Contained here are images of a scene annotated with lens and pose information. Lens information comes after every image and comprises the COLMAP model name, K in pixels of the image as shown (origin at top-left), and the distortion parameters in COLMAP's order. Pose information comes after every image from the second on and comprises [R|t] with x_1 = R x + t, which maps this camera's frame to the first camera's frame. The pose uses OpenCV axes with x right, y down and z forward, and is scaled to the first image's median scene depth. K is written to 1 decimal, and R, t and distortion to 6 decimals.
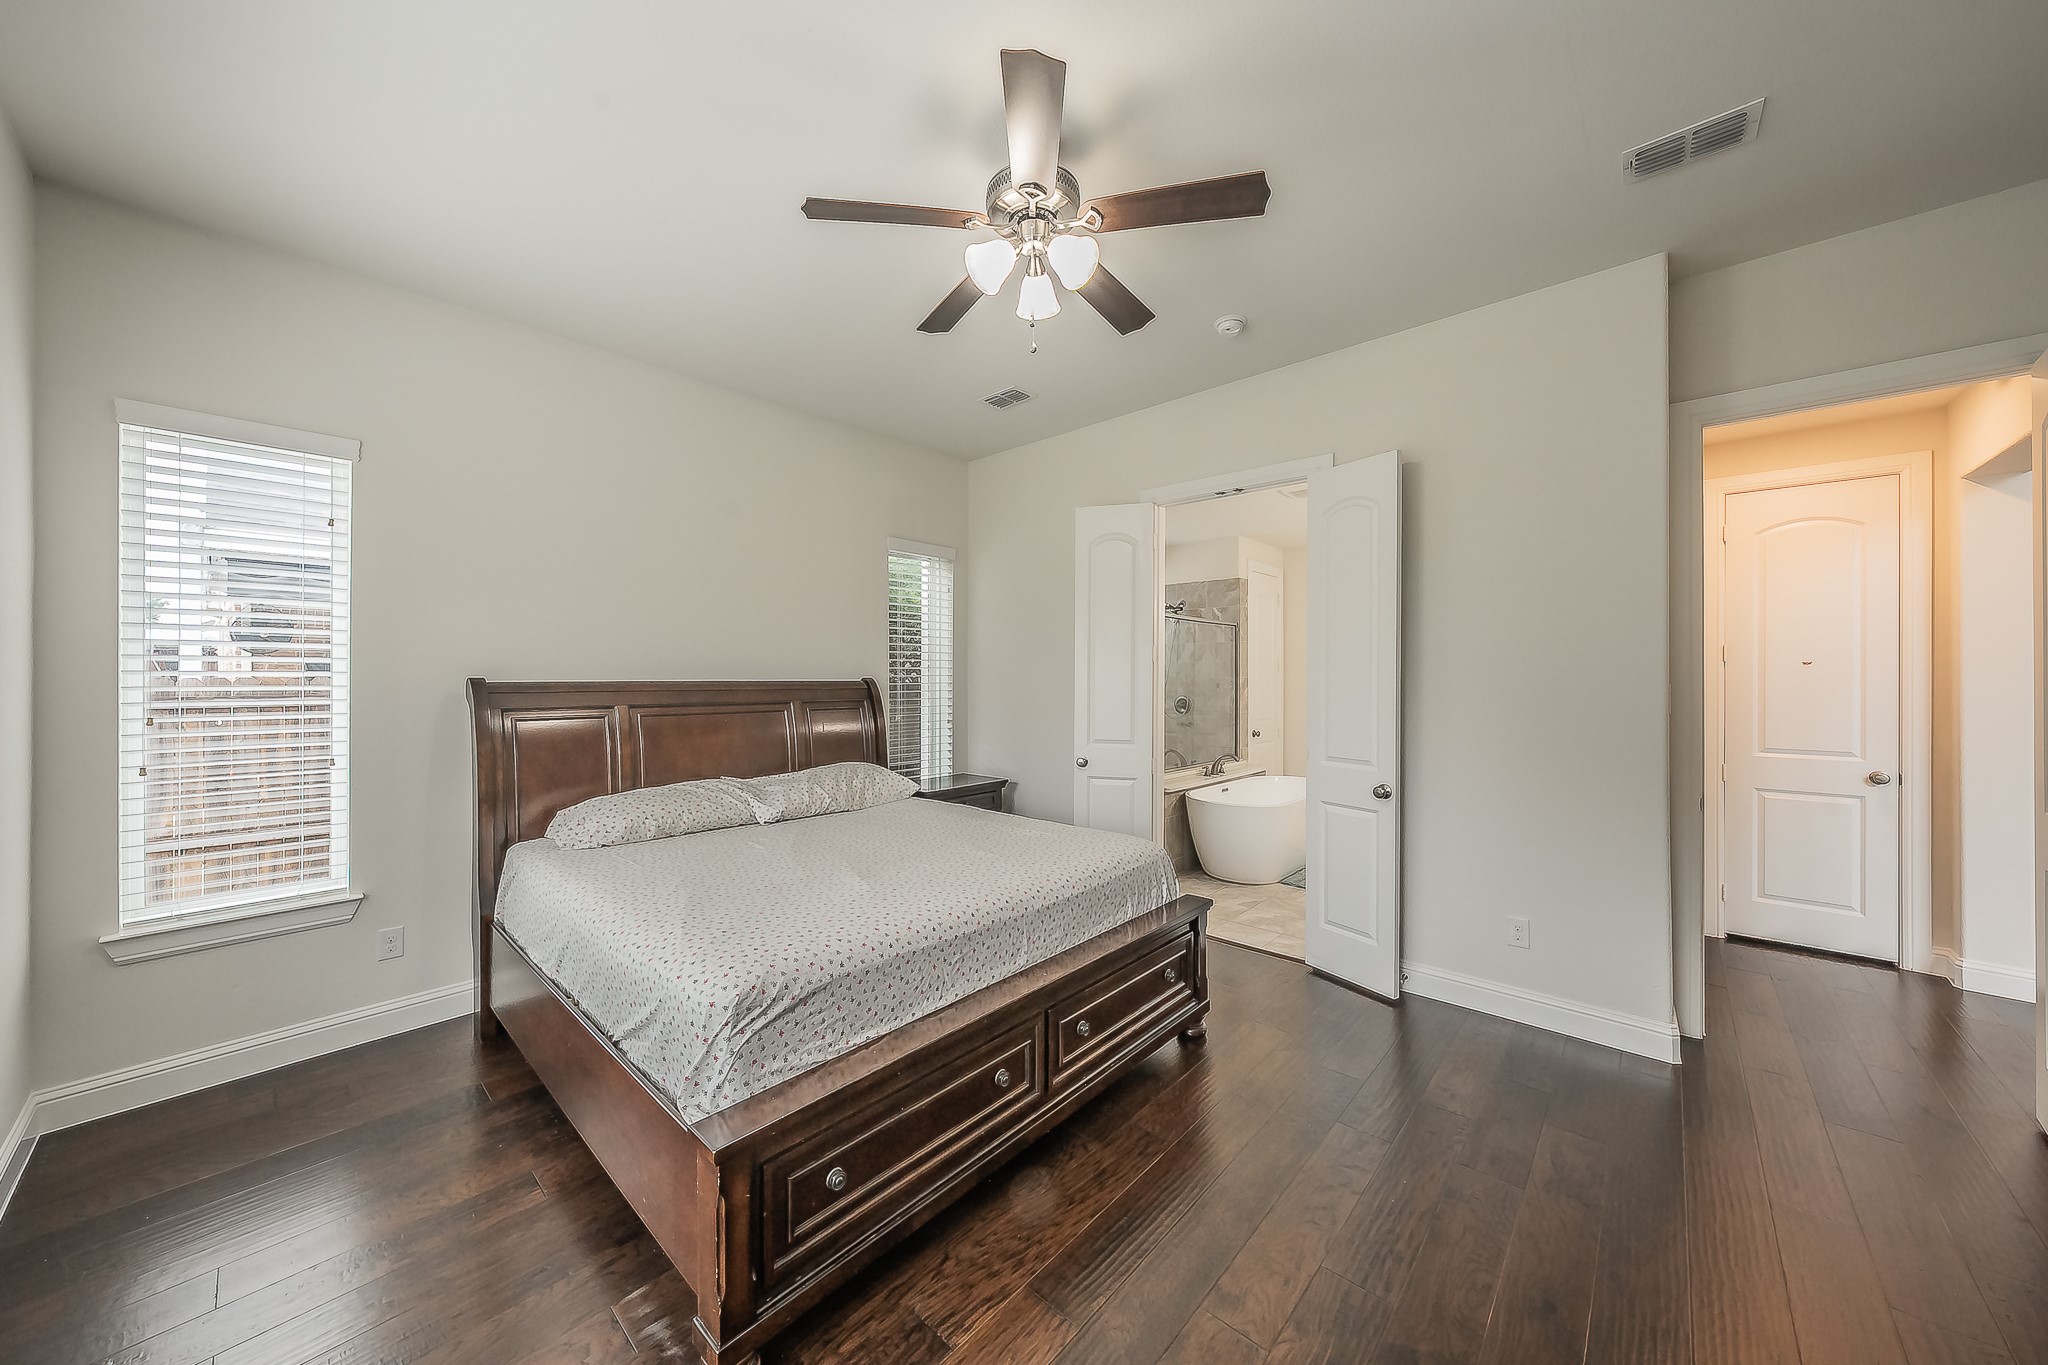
lens RADIAL K [[697.7, 0, 1028.0], [0, 697.7, 685.8], [0, 0, 1]] dist [-0.002095, 0.000220]
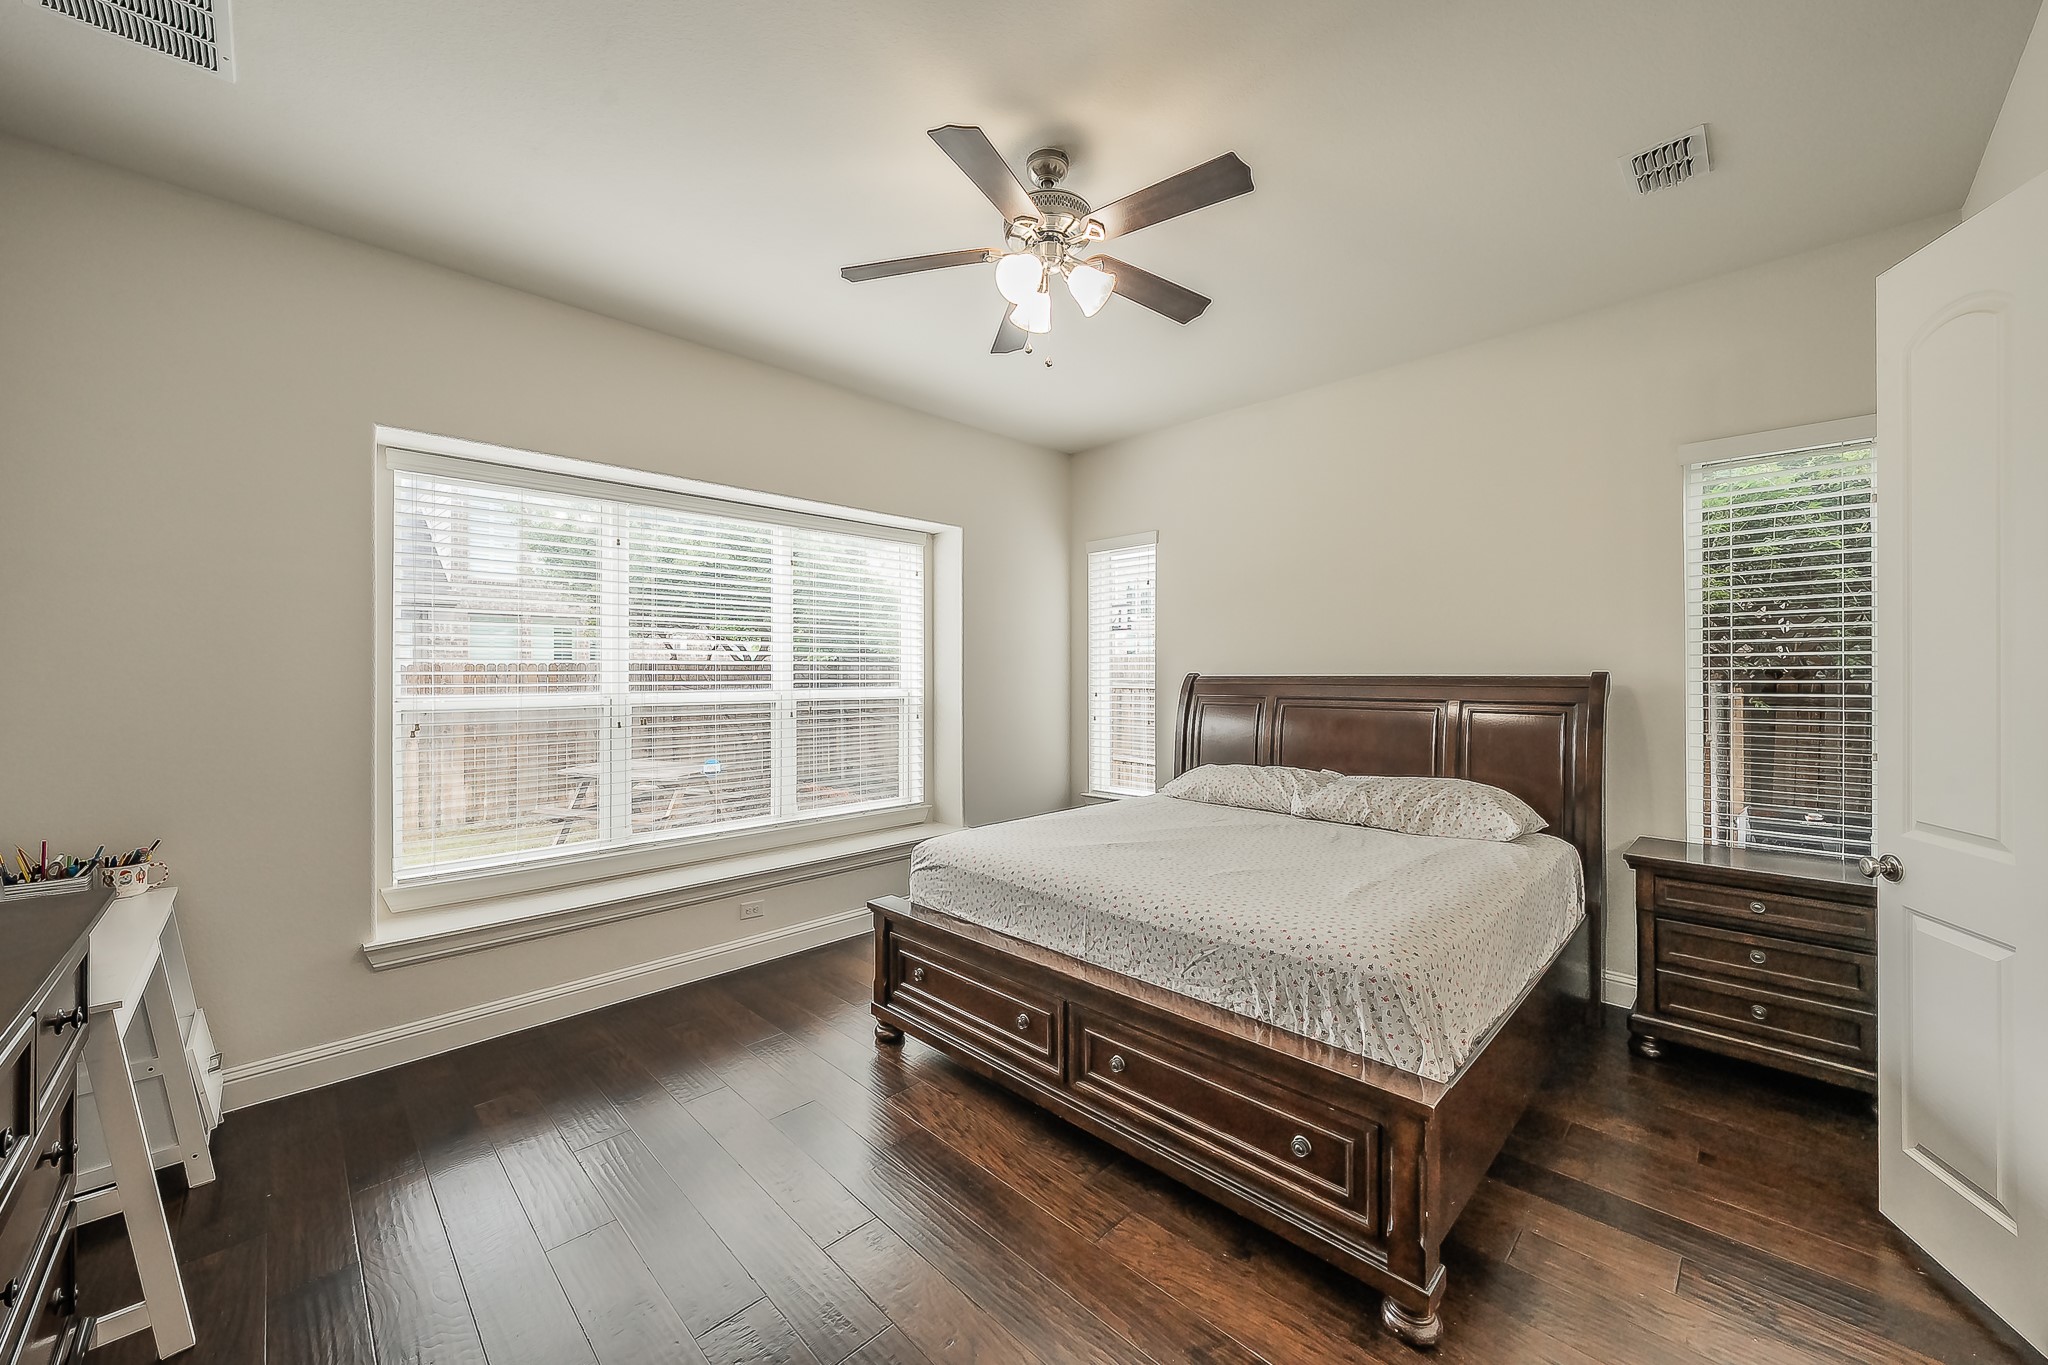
lens RADIAL K [[788.5, 0, 1038.9], [0, 788.5, 676.9], [0, 0, 1]] dist [-0.002745, 0.000259]
pose [[-0.051283, 0.005672, -0.998668, 1.096691], [-0.005606, 0.999966, 0.005967, -0.012593], [0.998668, 0.005905, -0.051250, 0.950589]]
